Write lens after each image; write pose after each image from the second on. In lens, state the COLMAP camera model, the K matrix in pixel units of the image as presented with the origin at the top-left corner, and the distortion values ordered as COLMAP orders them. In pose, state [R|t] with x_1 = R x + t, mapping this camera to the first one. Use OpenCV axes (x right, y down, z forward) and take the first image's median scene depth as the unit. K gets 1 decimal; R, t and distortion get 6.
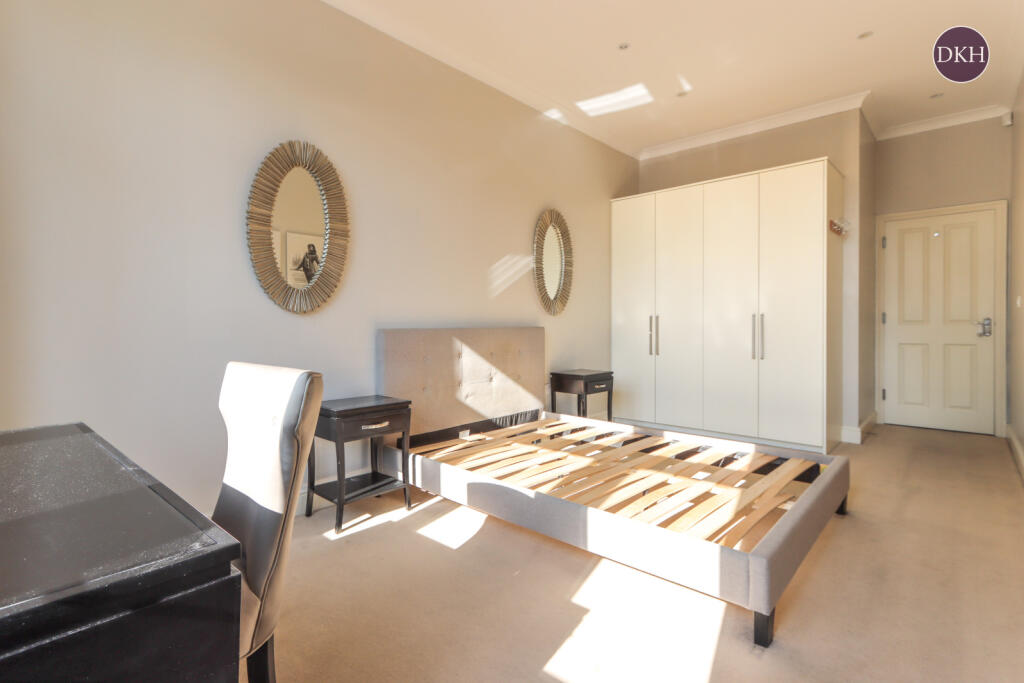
lens RADIAL K [[499.9, 0, 512.0], [0, 499.9, 341.5], [0, 0, 1]] dist [-0.001338, -0.000064]
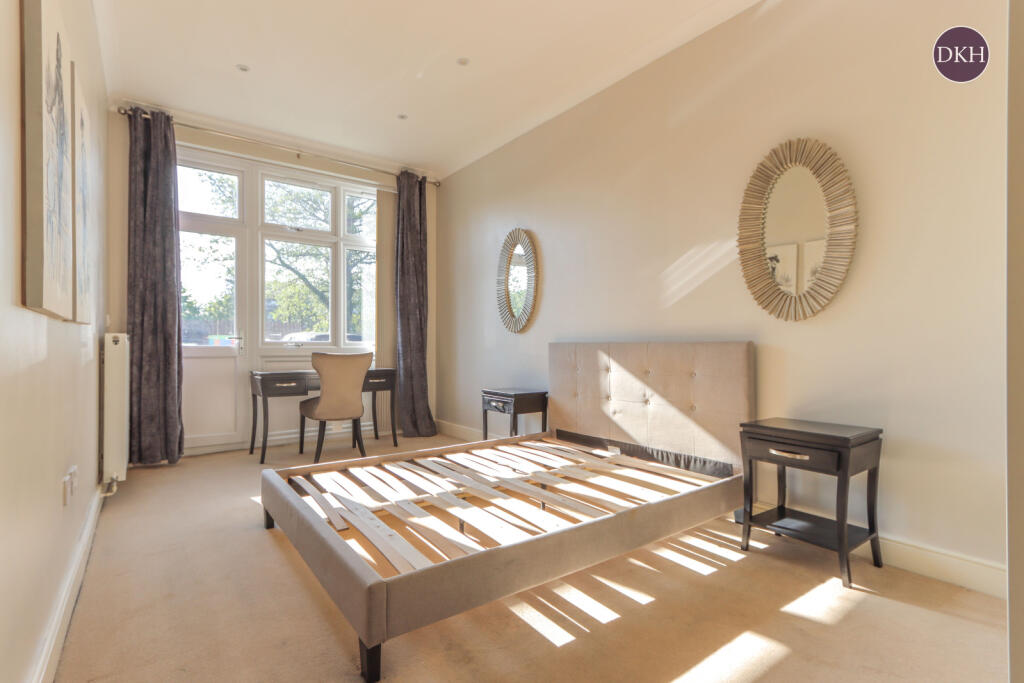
lens RADIAL K [[487.2, 0, 512.0], [0, 487.2, 341.5], [0, 0, 1]] dist [-0.000006, -0.000027]
pose [[-0.197502, 0.008838, -0.980263, 0.829546], [-0.016584, 0.999786, 0.012355, -0.034720], [0.980162, 0.018697, -0.197313, 0.932898]]
